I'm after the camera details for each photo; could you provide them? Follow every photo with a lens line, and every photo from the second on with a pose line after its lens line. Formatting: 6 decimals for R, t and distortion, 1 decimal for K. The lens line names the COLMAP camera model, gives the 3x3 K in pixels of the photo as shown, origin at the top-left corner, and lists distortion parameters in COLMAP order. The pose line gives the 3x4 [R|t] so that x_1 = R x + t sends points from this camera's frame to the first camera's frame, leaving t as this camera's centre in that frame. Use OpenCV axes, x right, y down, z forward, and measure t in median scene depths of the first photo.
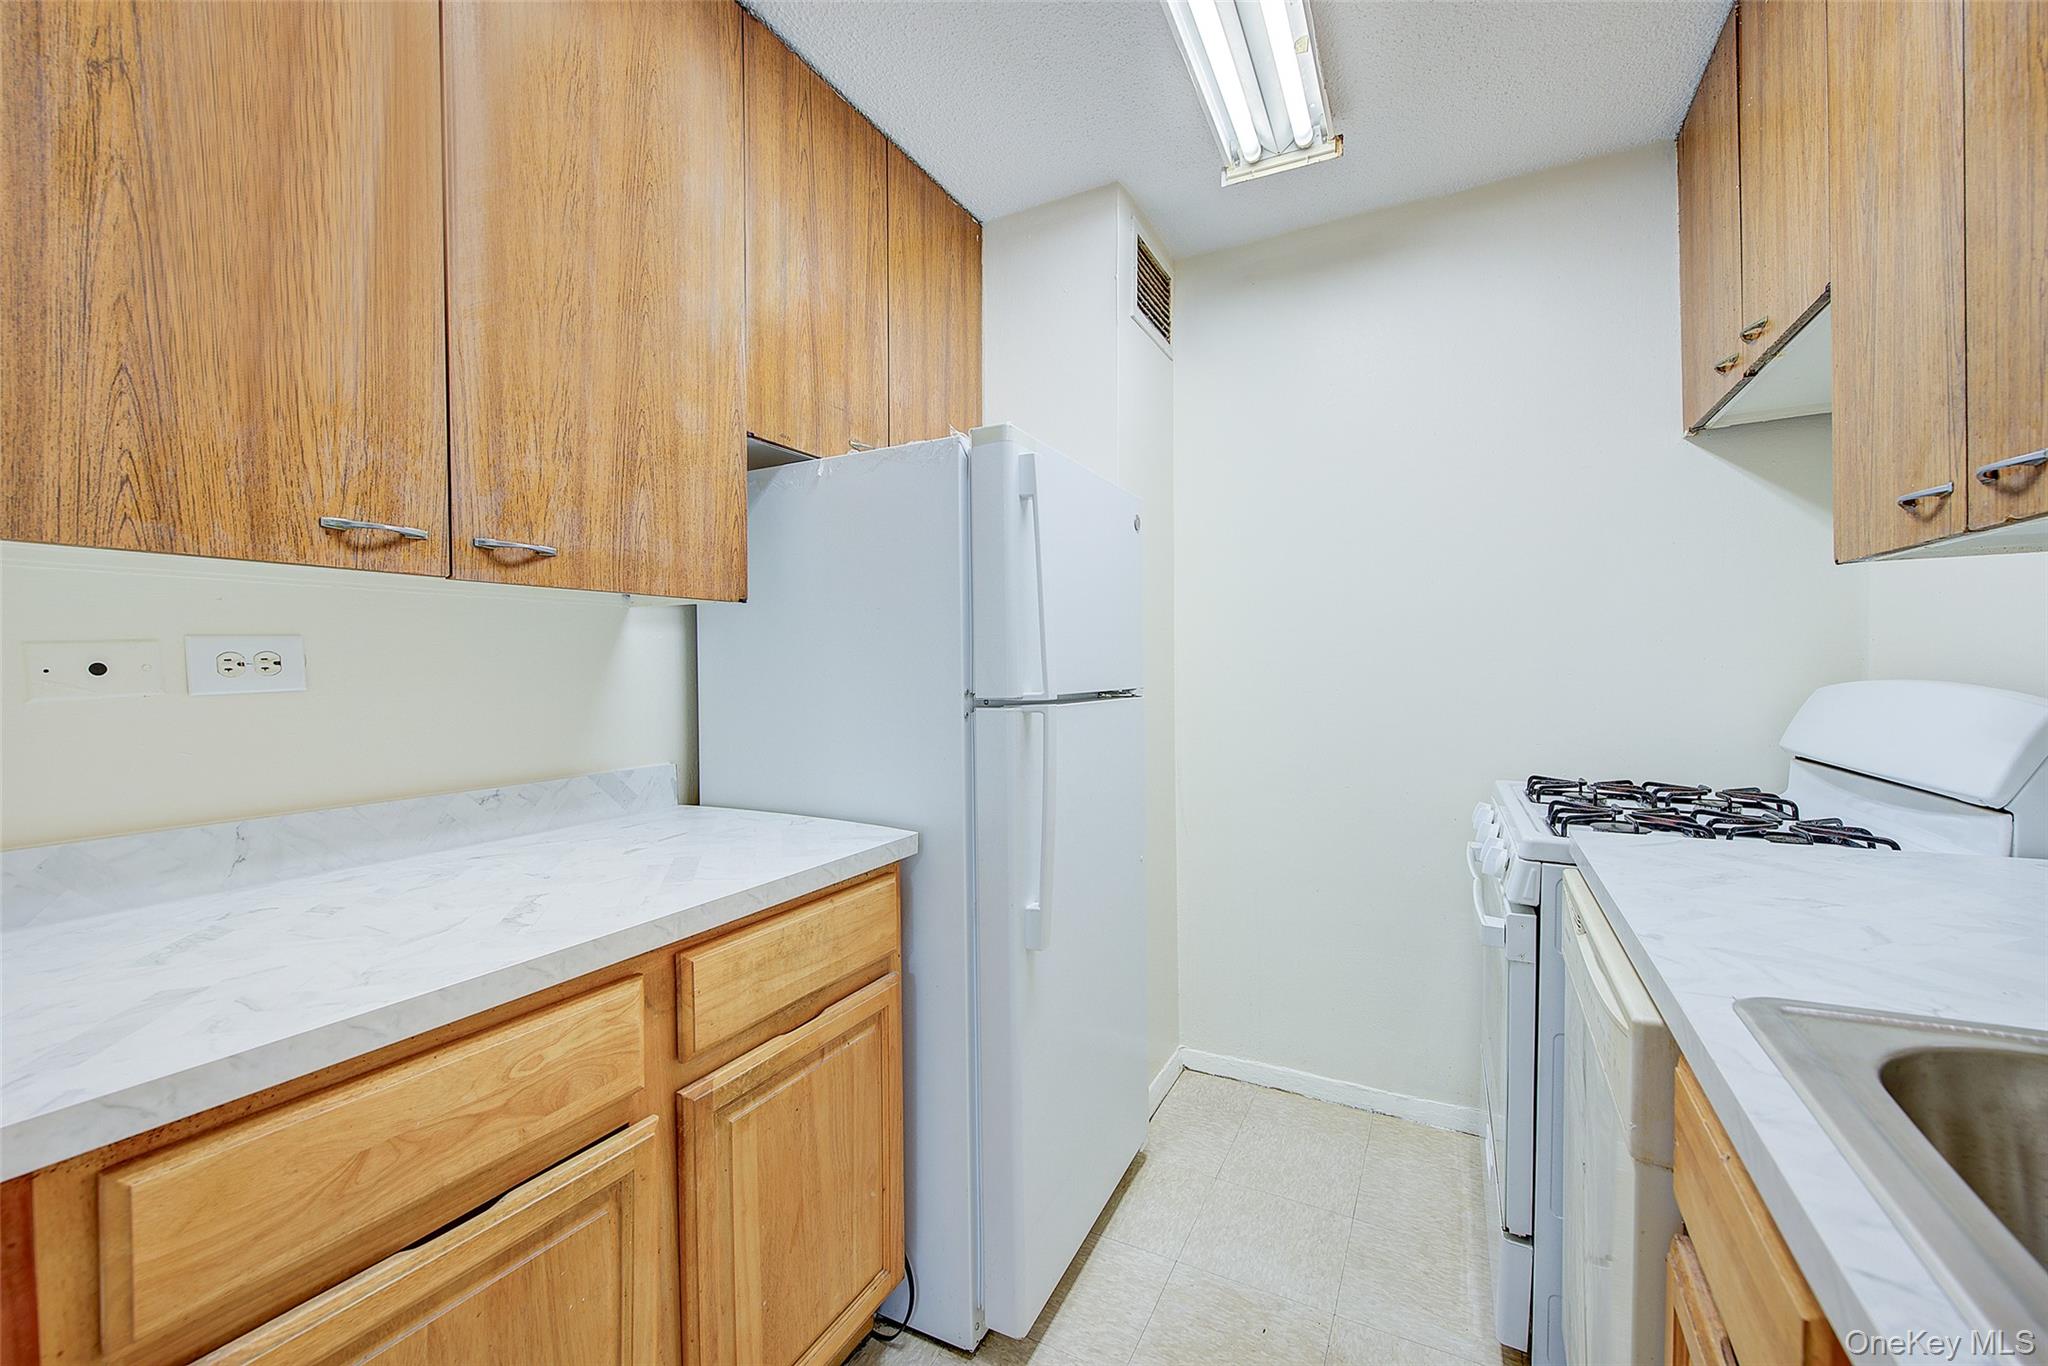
lens RADIAL K [[810.2, 0, 1027.9], [0, 810.2, 678.4], [0, 0, 1]] dist [0.000146, -0.002979]
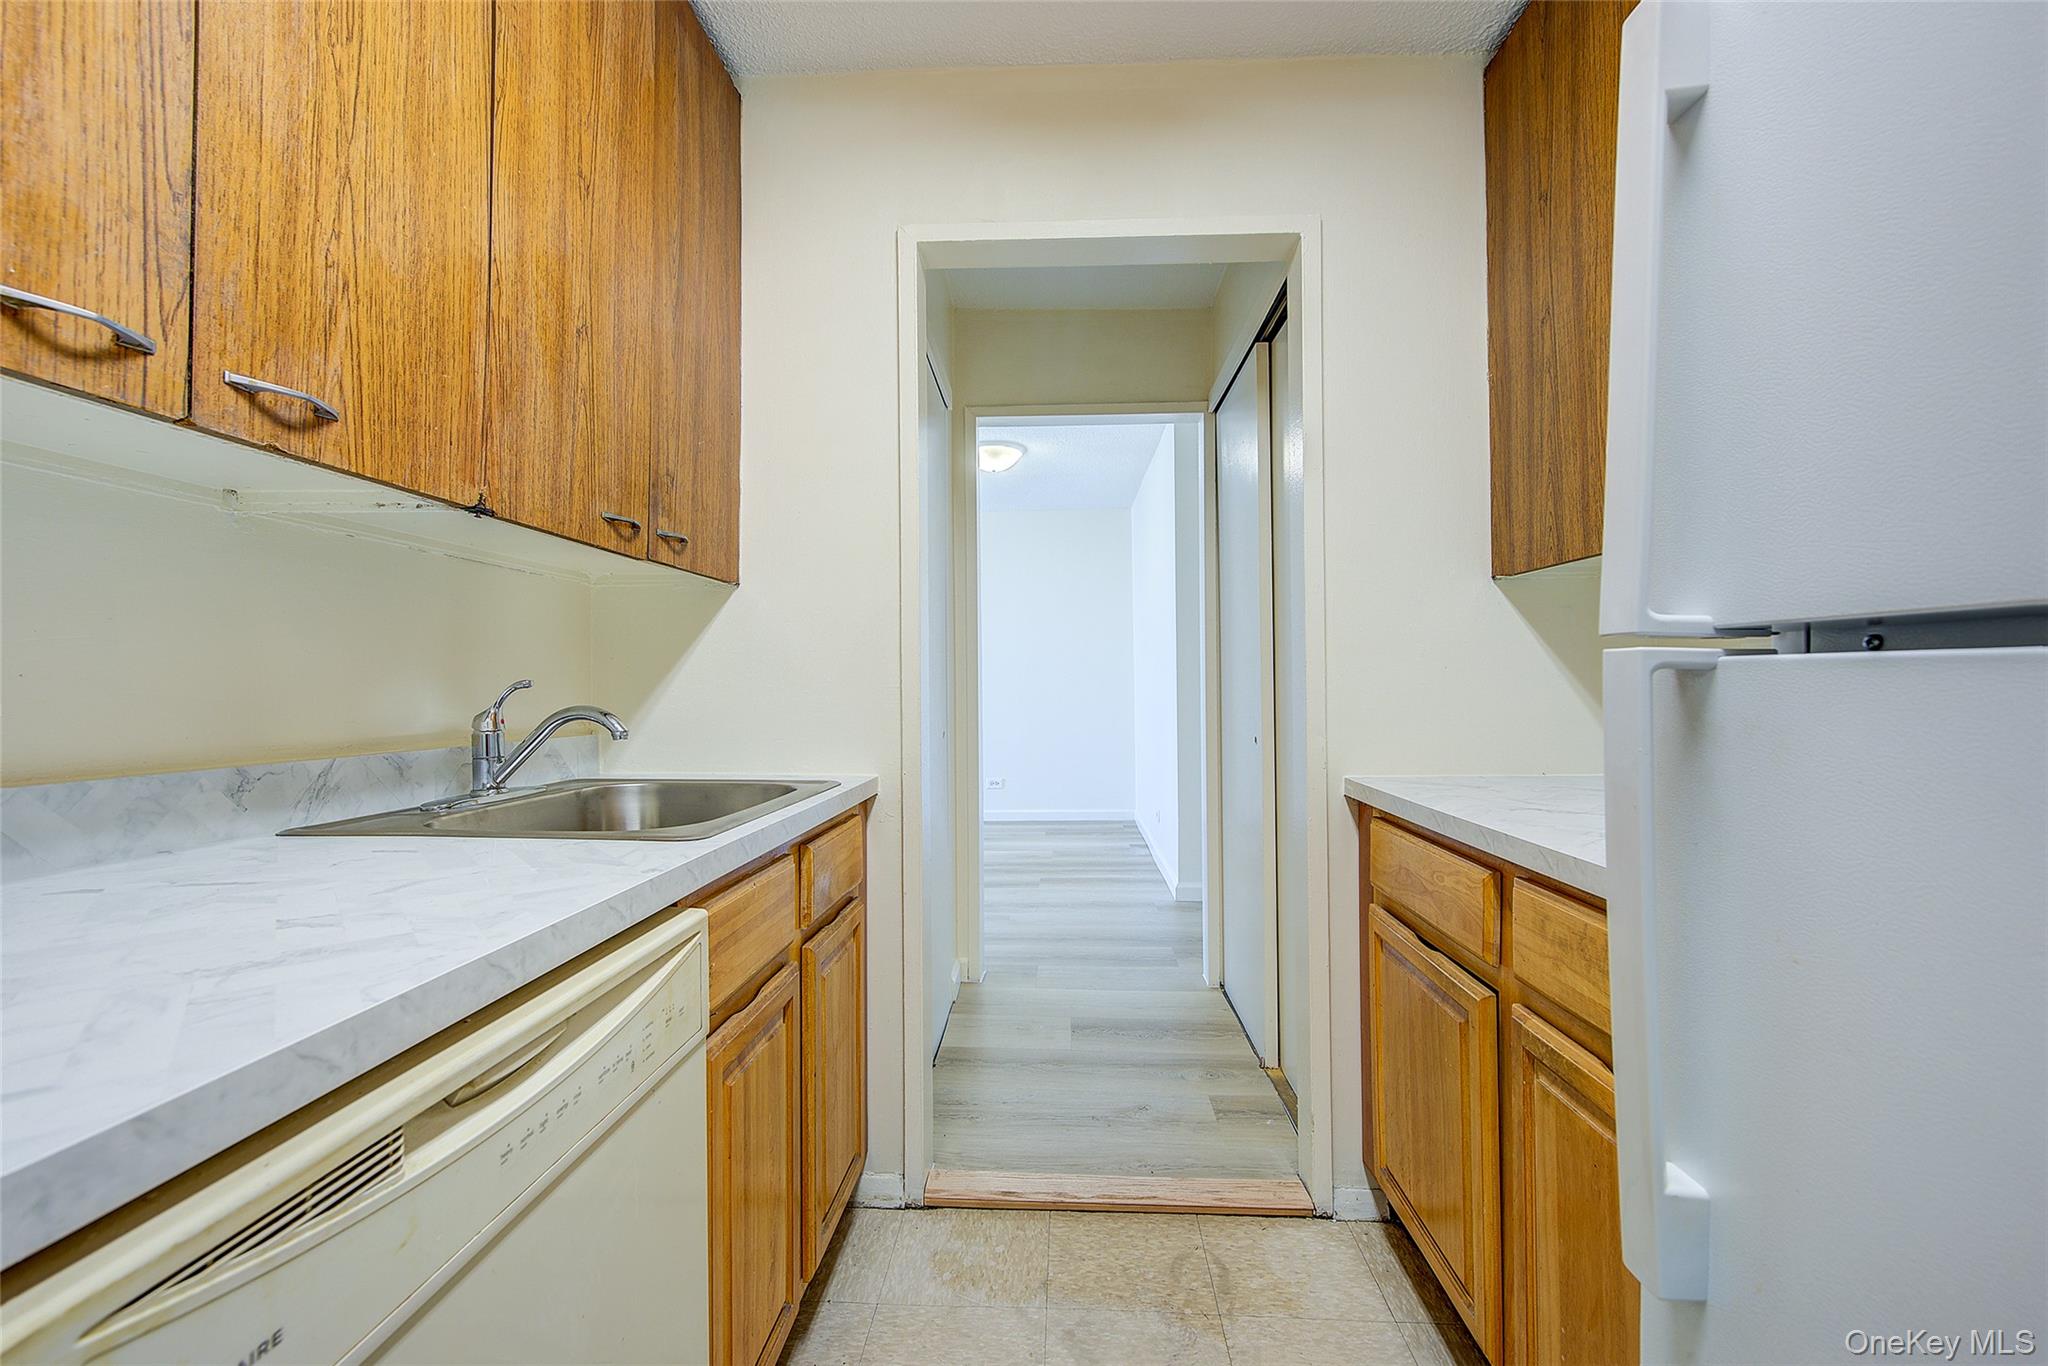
lens RADIAL K [[810.2, 0, 1027.9], [0, 810.2, 678.4], [0, 0, 1]] dist [0.000146, -0.002979]
pose [[-0.905030, 0.013529, -0.425132, 0.621333], [0.008256, 0.999864, 0.014243, 0.052840], [0.425267, 0.009380, -0.905019, 1.697880]]
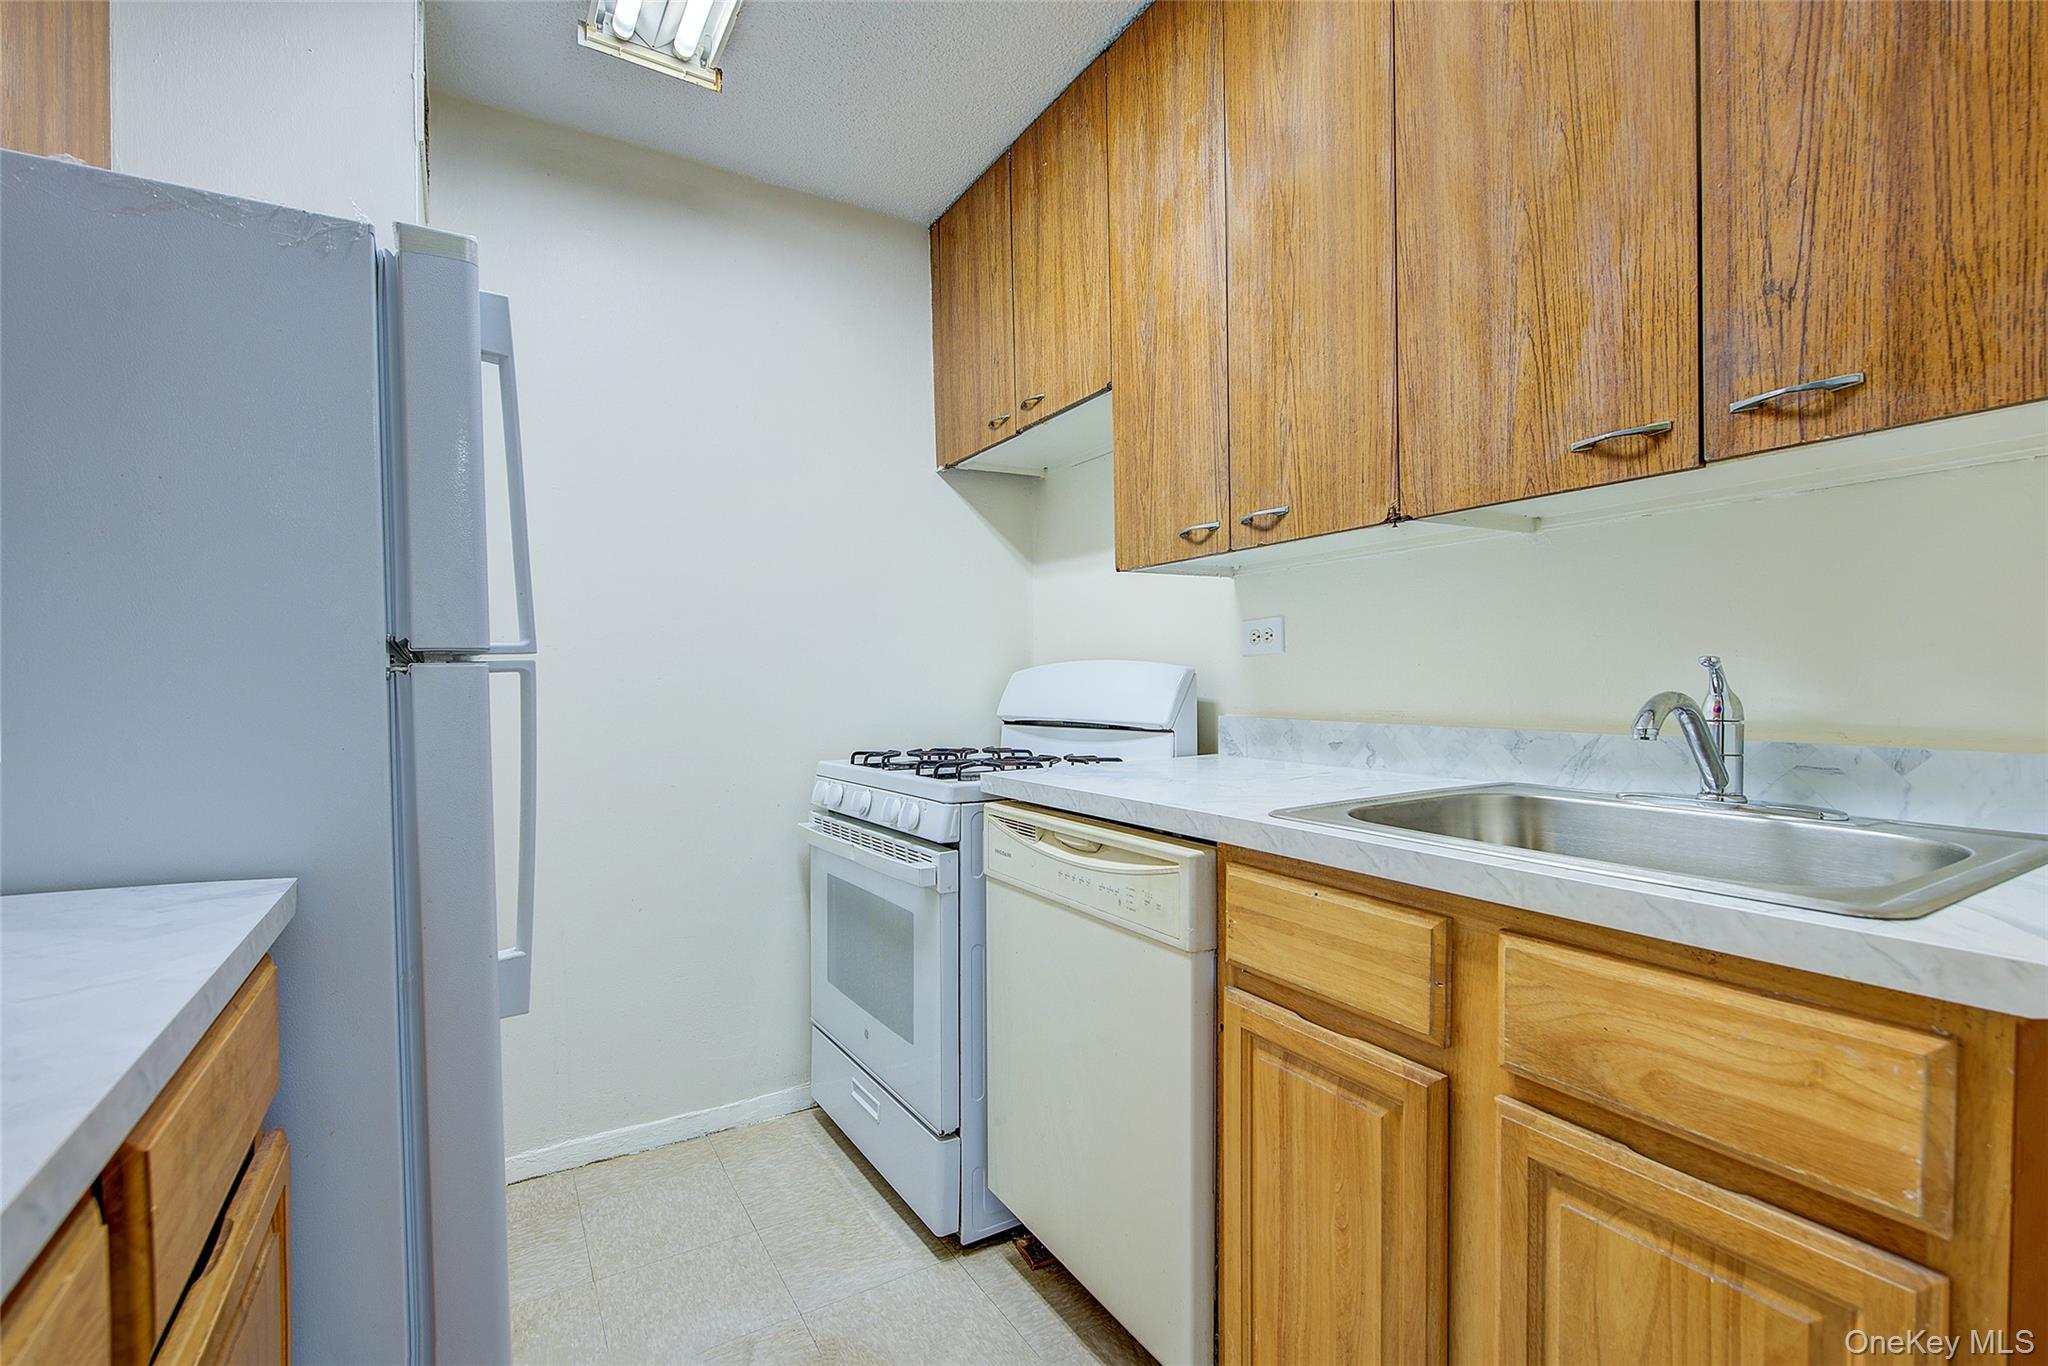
lens RADIAL K [[917.7, 0, 1028.4], [0, 917.7, 699.0], [0, 0, 1]] dist [0.001649, 0.000015]
pose [[0.514329, -0.008017, 0.857556, -0.602695], [0.020365, 0.999789, -0.002867, 0.106569], [-0.857351, 0.018939, 0.514383, 0.300877]]
